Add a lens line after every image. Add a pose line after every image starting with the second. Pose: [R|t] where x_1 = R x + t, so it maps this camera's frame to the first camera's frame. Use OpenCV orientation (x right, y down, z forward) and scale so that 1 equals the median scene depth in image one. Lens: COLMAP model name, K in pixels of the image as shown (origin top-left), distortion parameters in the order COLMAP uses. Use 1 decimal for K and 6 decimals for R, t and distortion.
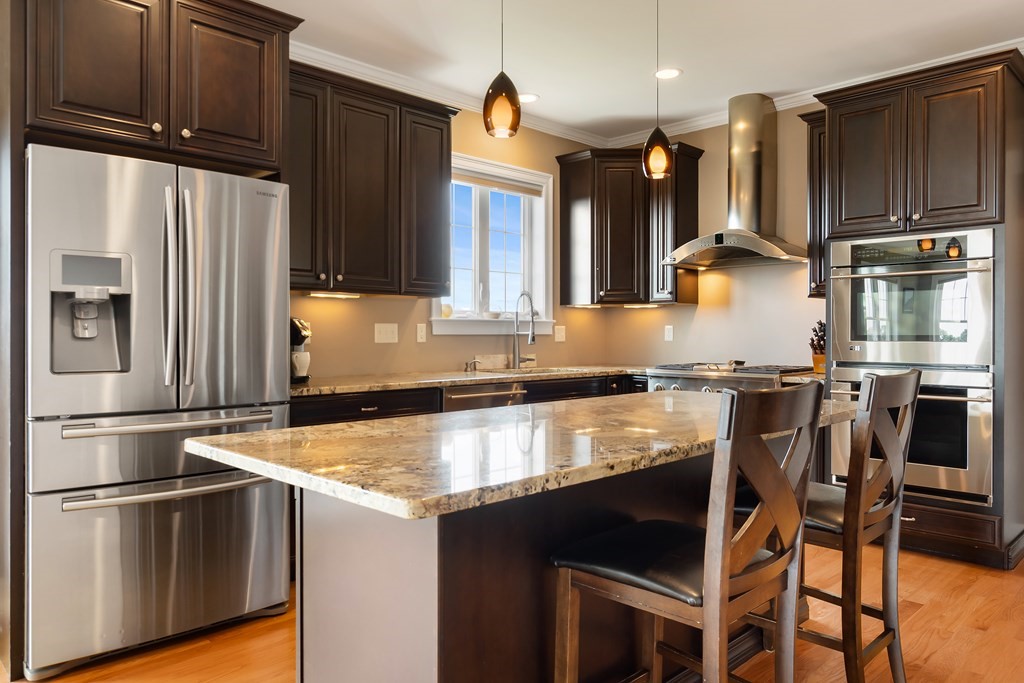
lens RADIAL K [[684.8, 0, 509.3], [0, 684.8, 336.6], [0, 0, 1]] dist [-0.028828, -0.000361]
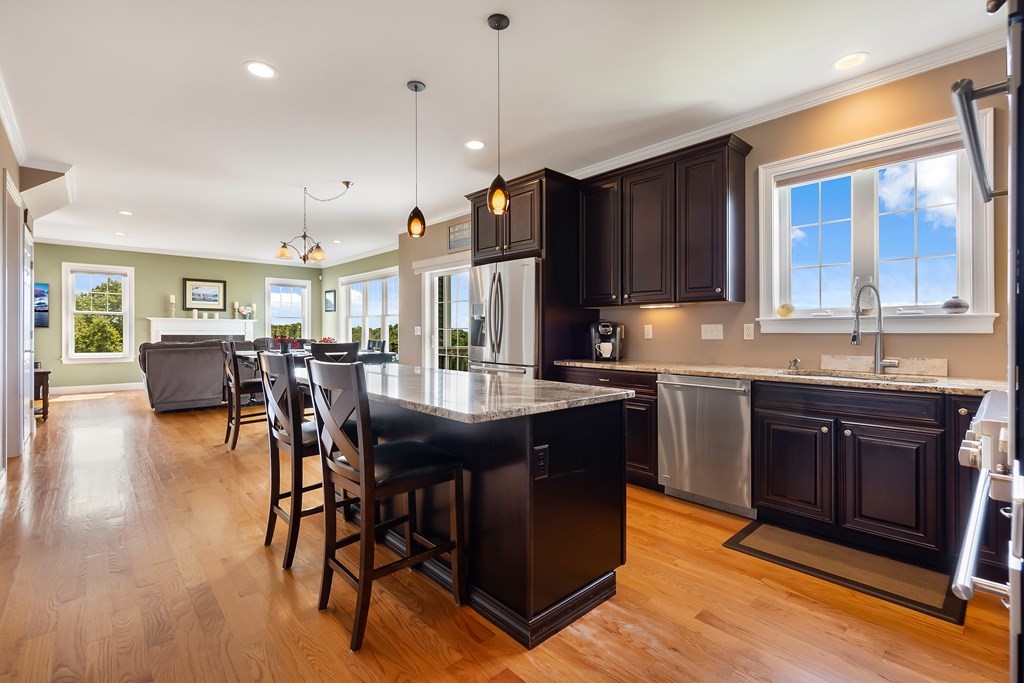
lens RADIAL K [[452.8, 0, 506.0], [0, 452.8, 333.7], [0, 0, 1]] dist [-0.000280, 0.000084]
pose [[-0.033595, 0.007827, -0.999405, 0.856466], [-0.004572, 0.999958, 0.007985, -0.008201], [0.999425, 0.004838, -0.033558, 0.813786]]
